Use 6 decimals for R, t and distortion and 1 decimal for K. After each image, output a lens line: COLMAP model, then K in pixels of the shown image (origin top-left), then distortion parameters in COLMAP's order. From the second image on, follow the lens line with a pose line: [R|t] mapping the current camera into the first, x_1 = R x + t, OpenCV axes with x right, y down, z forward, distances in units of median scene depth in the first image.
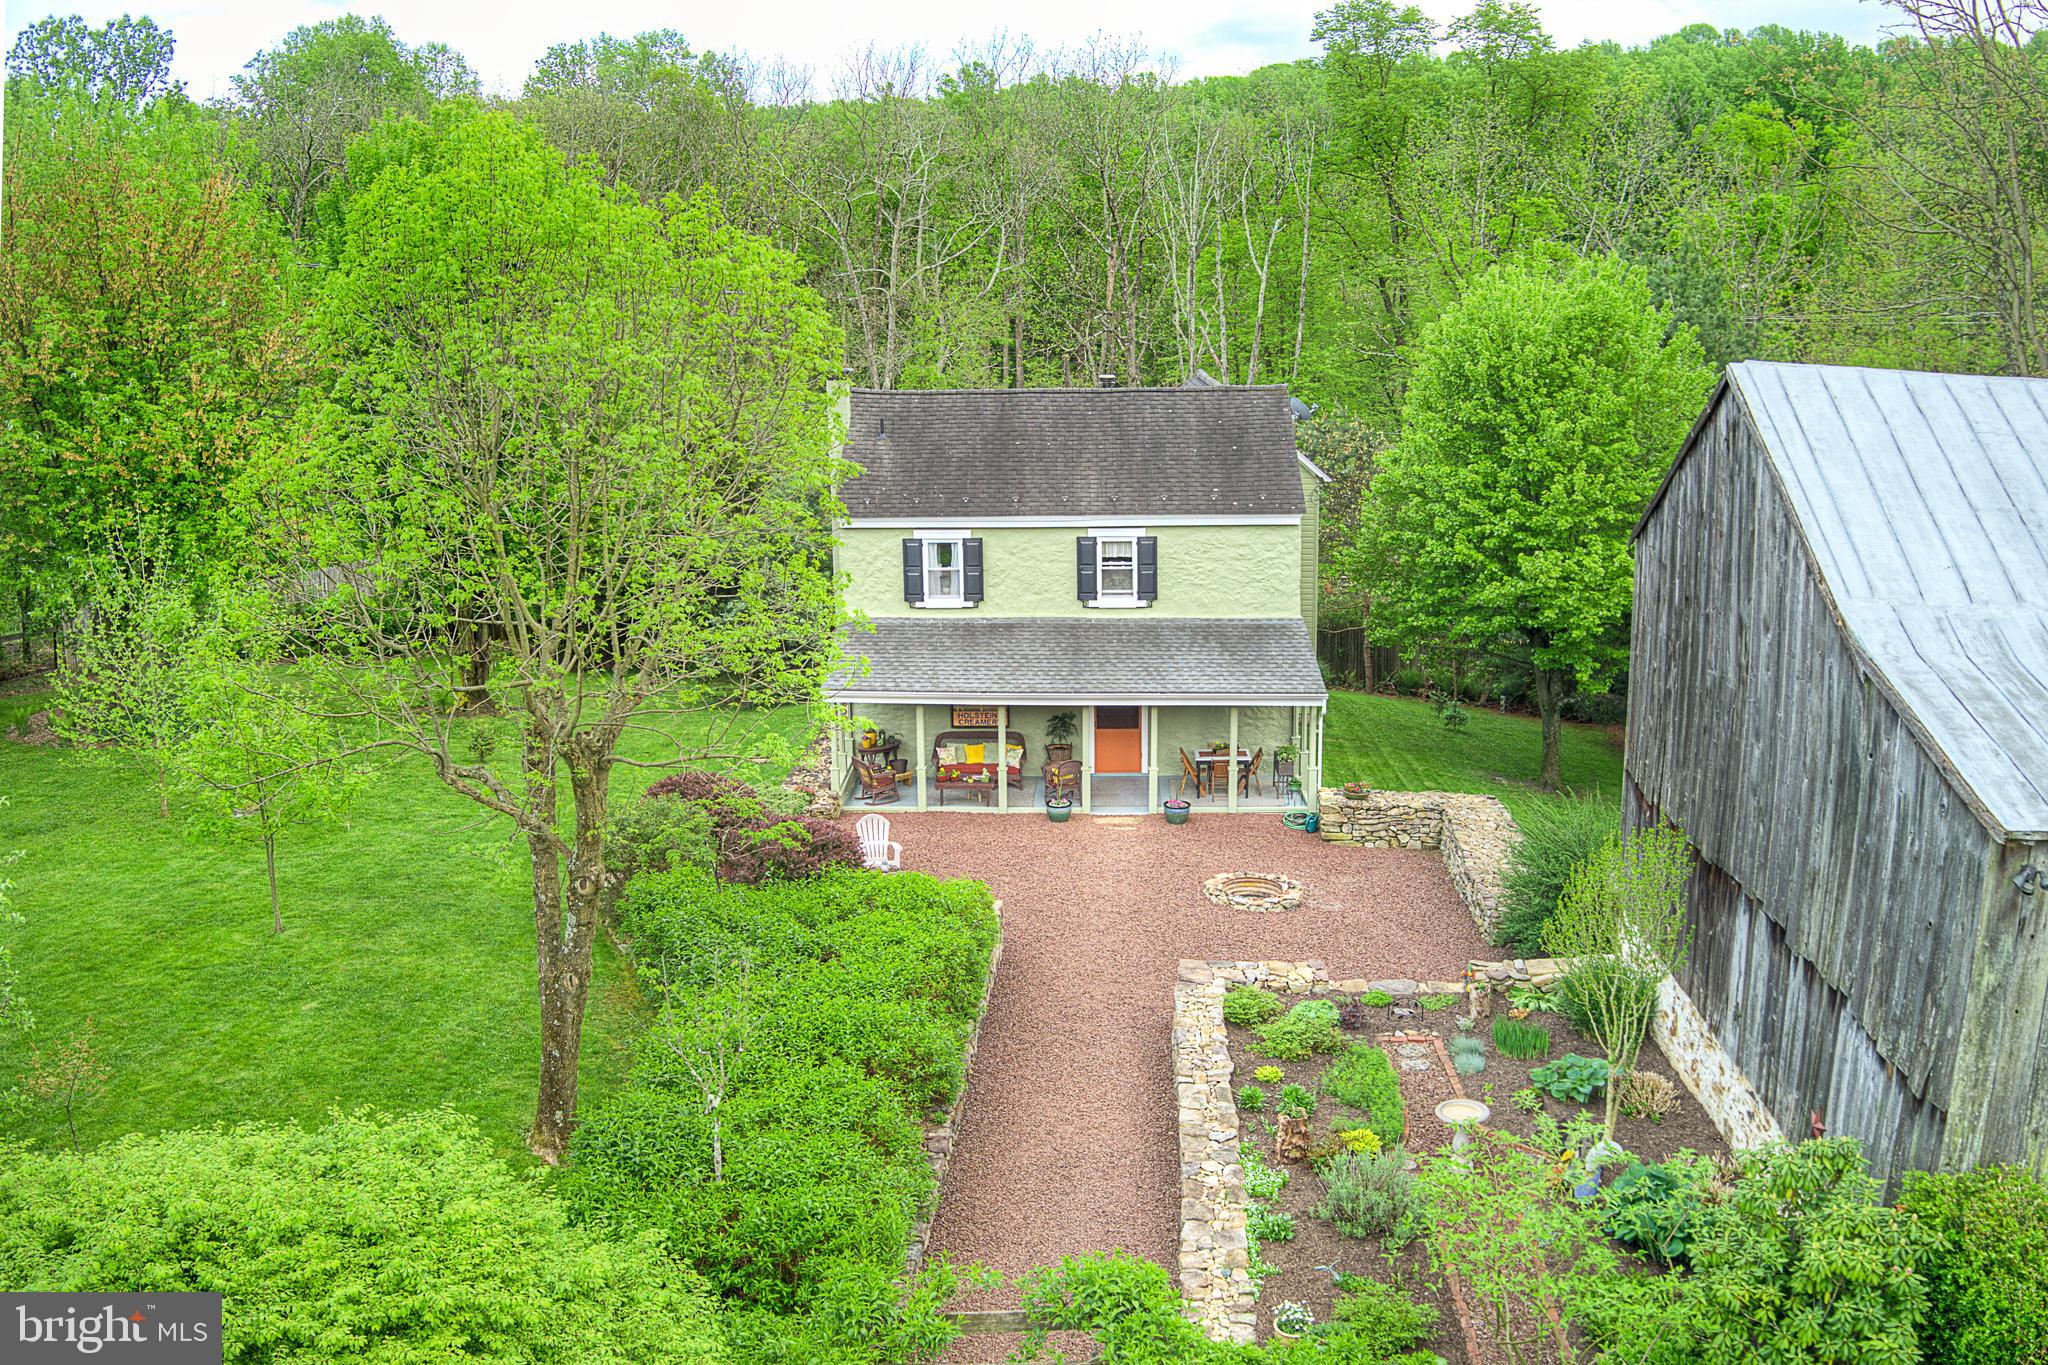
lens RADIAL K [[1636.0, 0, 986.4], [0, 1636.0, 588.6], [0, 0, 1]] dist [-0.217686, 0.050629]
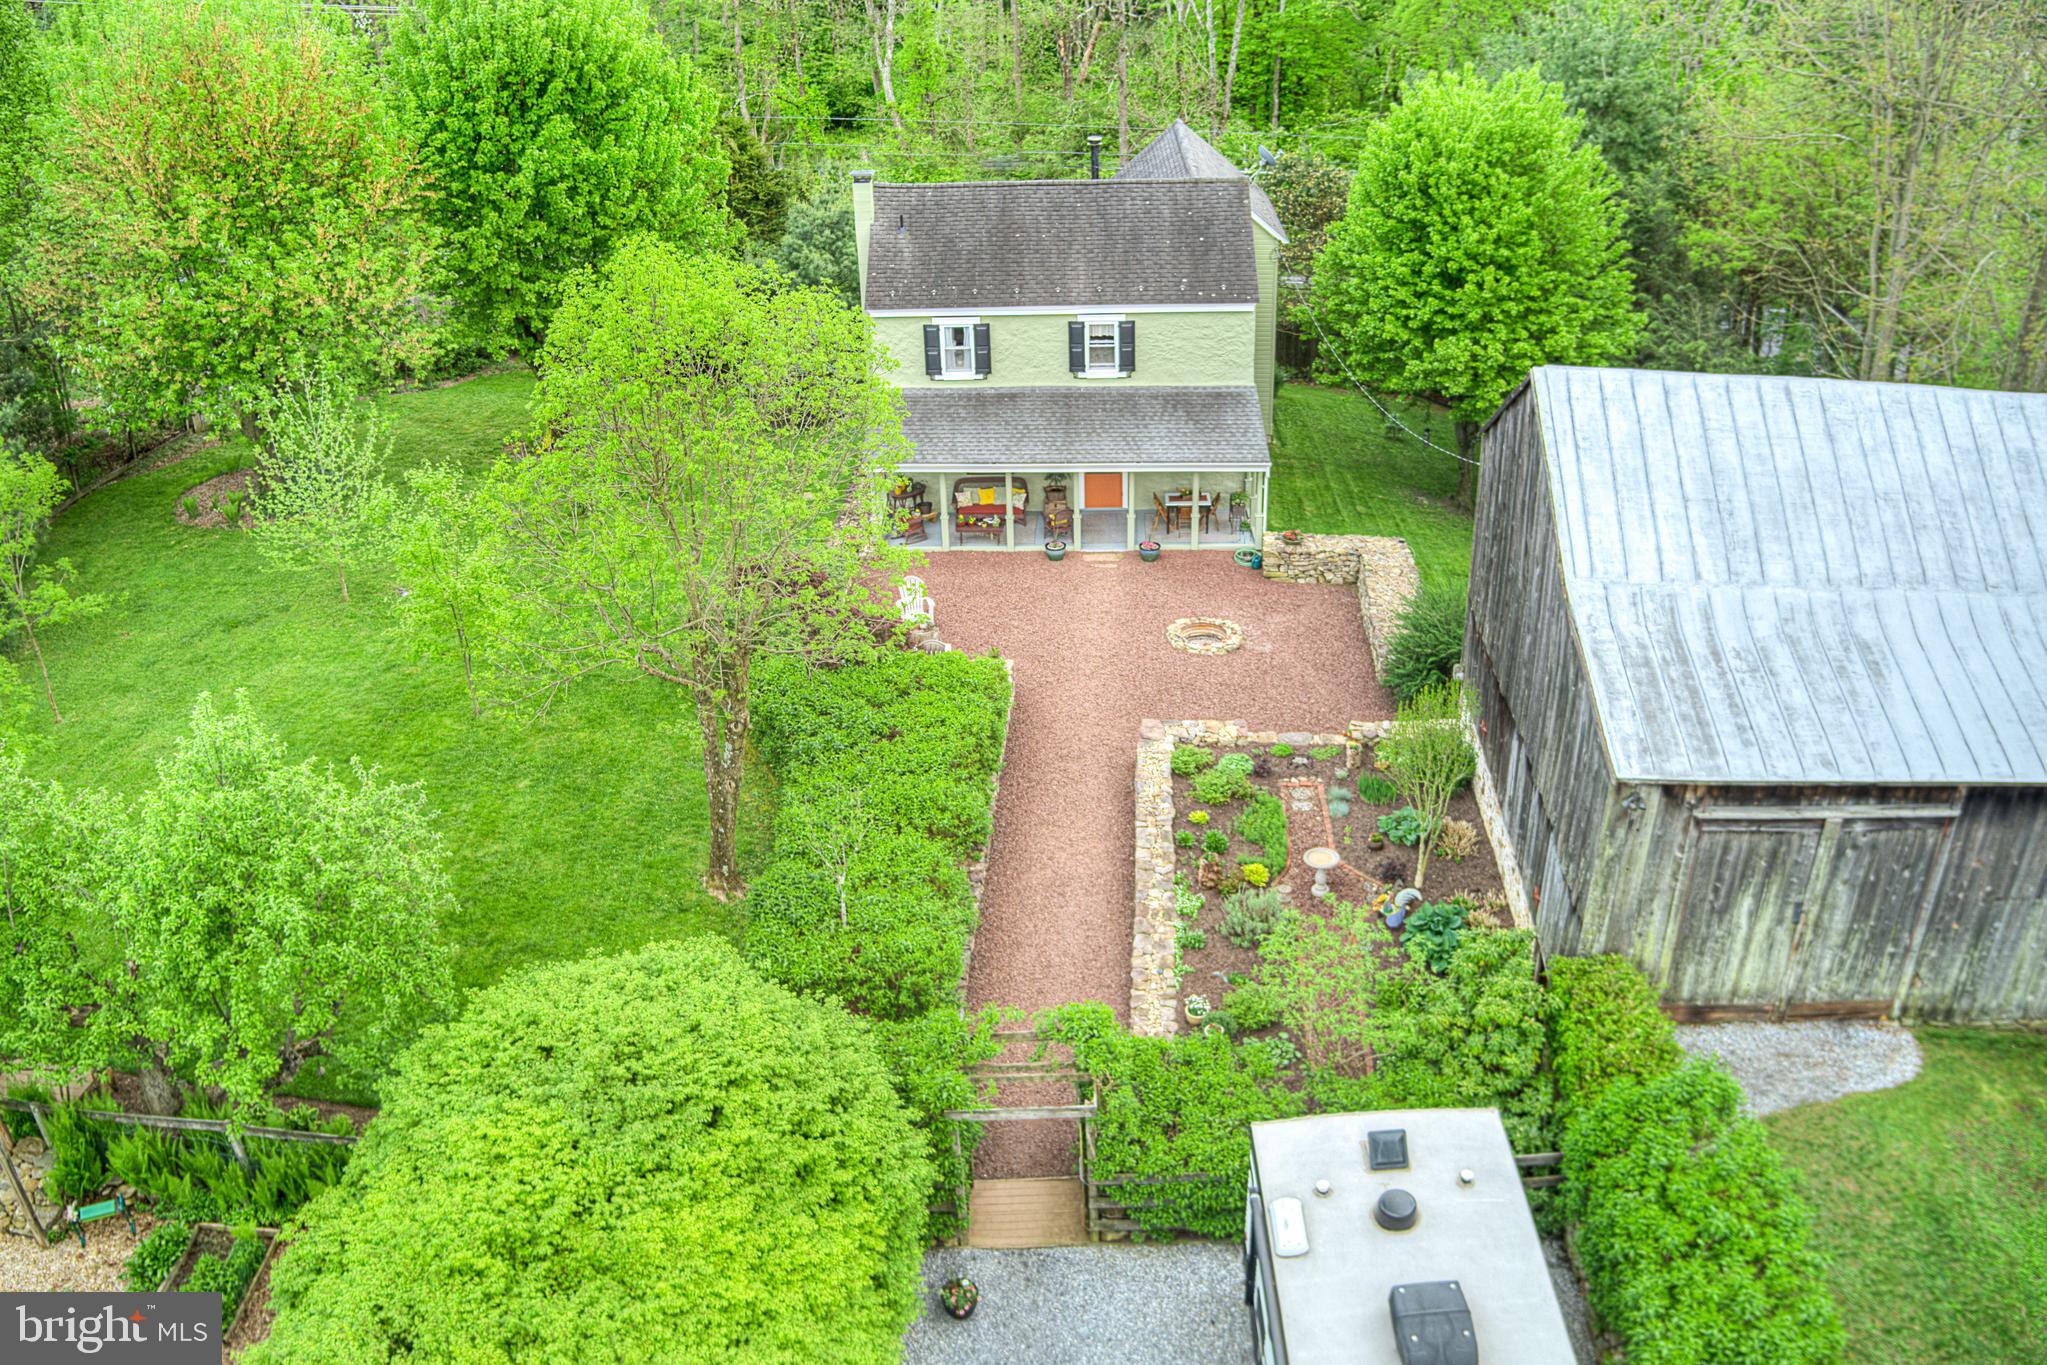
lens RADIAL K [[1635.2, 0, 984.7], [0, 1635.2, 683.0], [0, 0, 1]] dist [-0.217686, 0.050629]
pose [[0.999749, -0.021757, -0.005405, -0.005868], [0.022321, 0.943690, 0.330077, -0.190495], [-0.002081, -0.330115, 0.943938, -0.229300]]
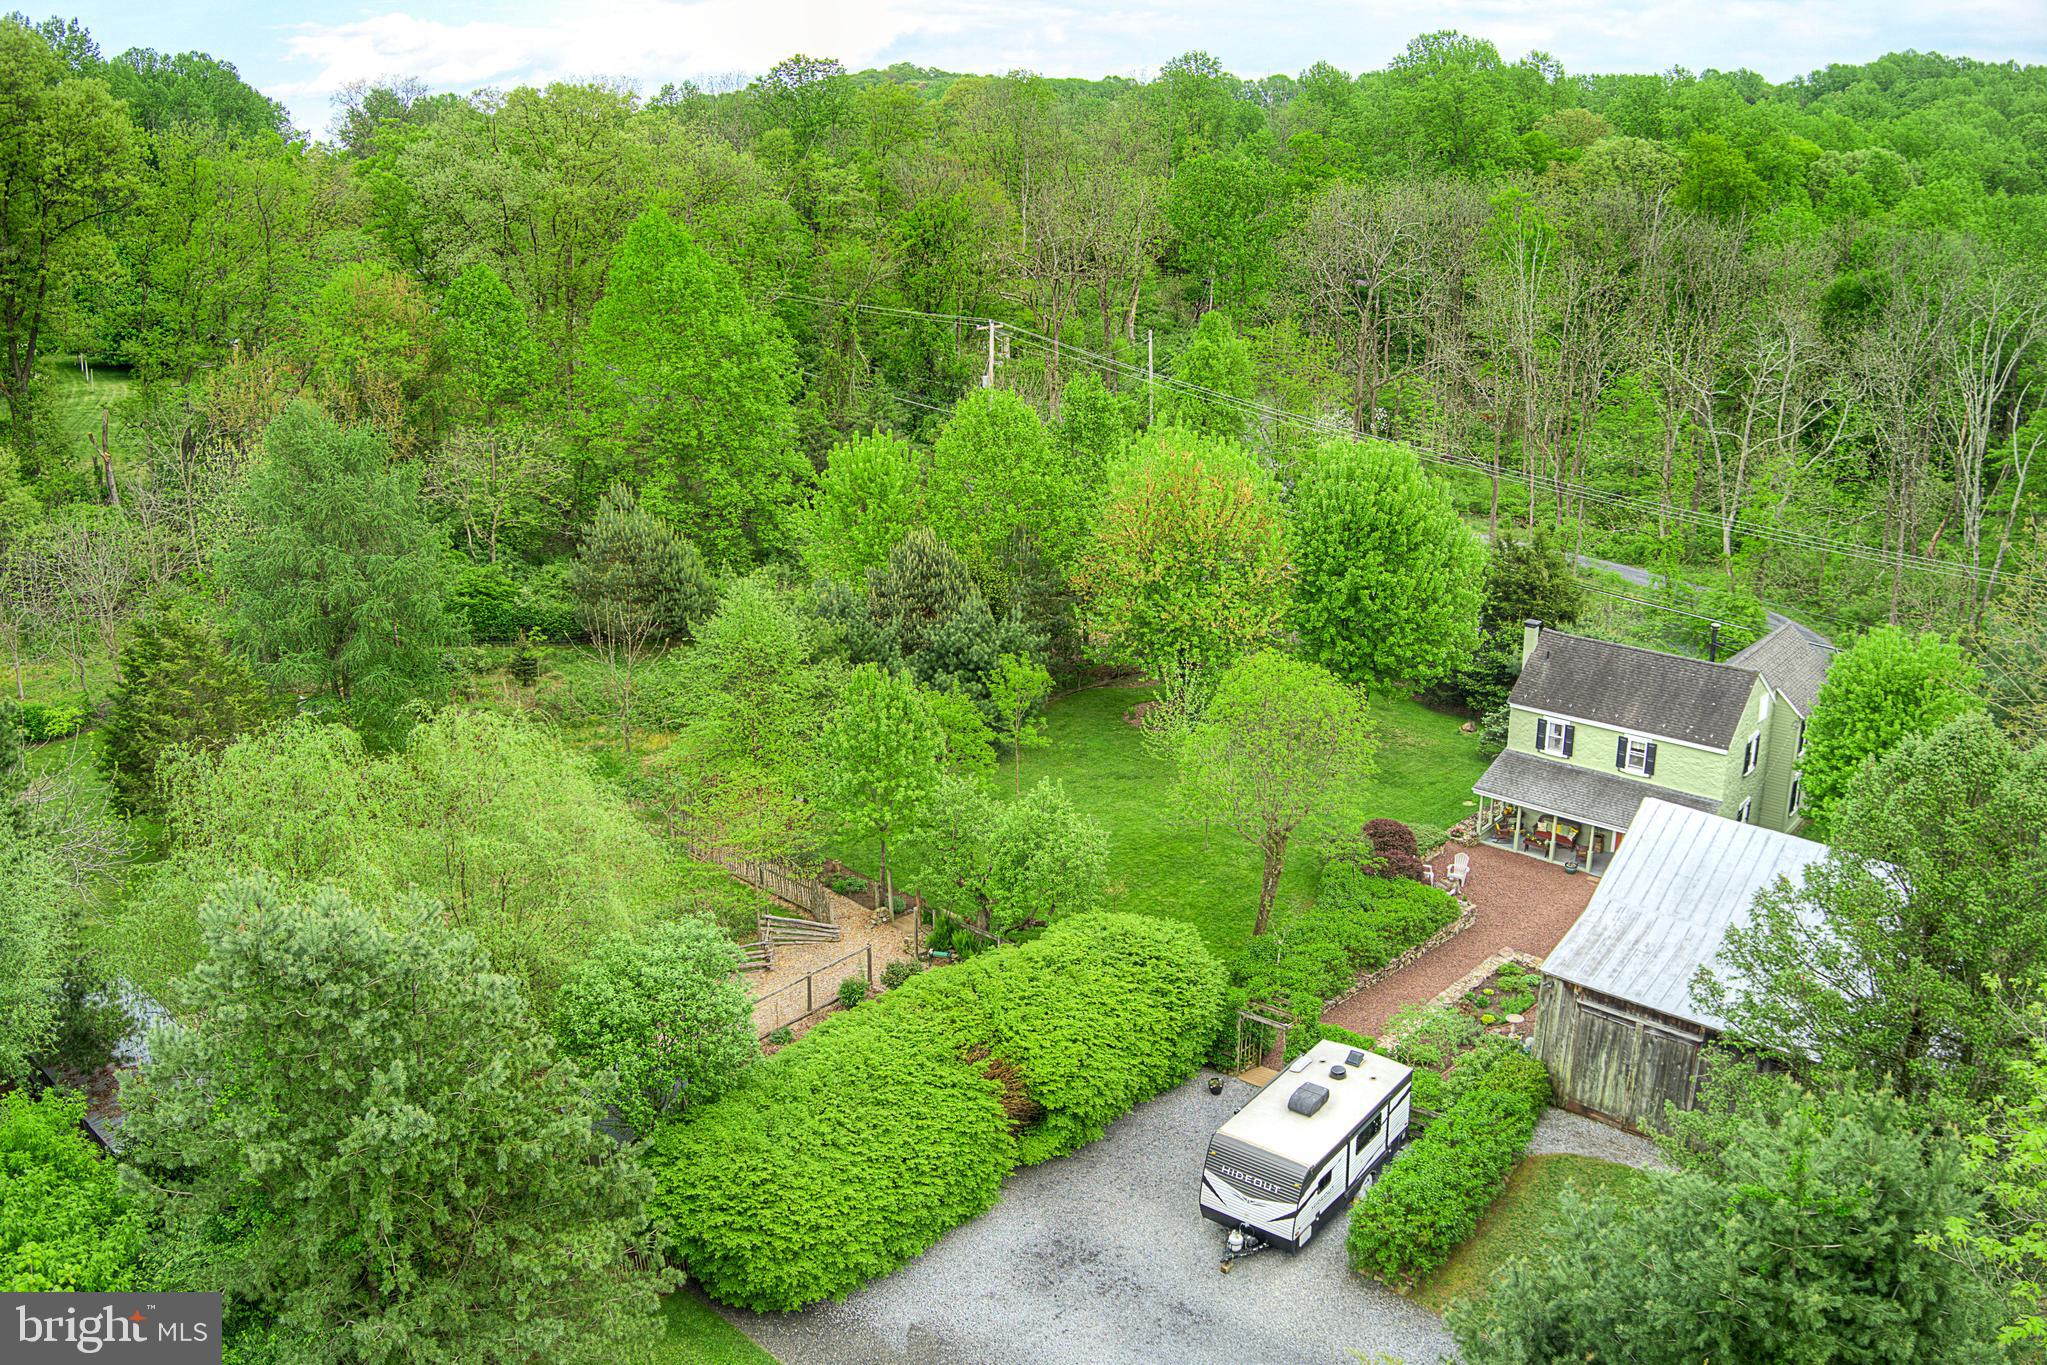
lens RADIAL K [[1635.2, 0, 1029.3], [0, 1635.2, 688.9], [0, 0, 1]] dist [-0.217686, 0.050629]
pose [[0.783992, 0.194466, -0.589524, 0.669673], [-0.104540, 0.977462, 0.183410, -0.395411], [0.611905, -0.082164, 0.786652, -1.013536]]
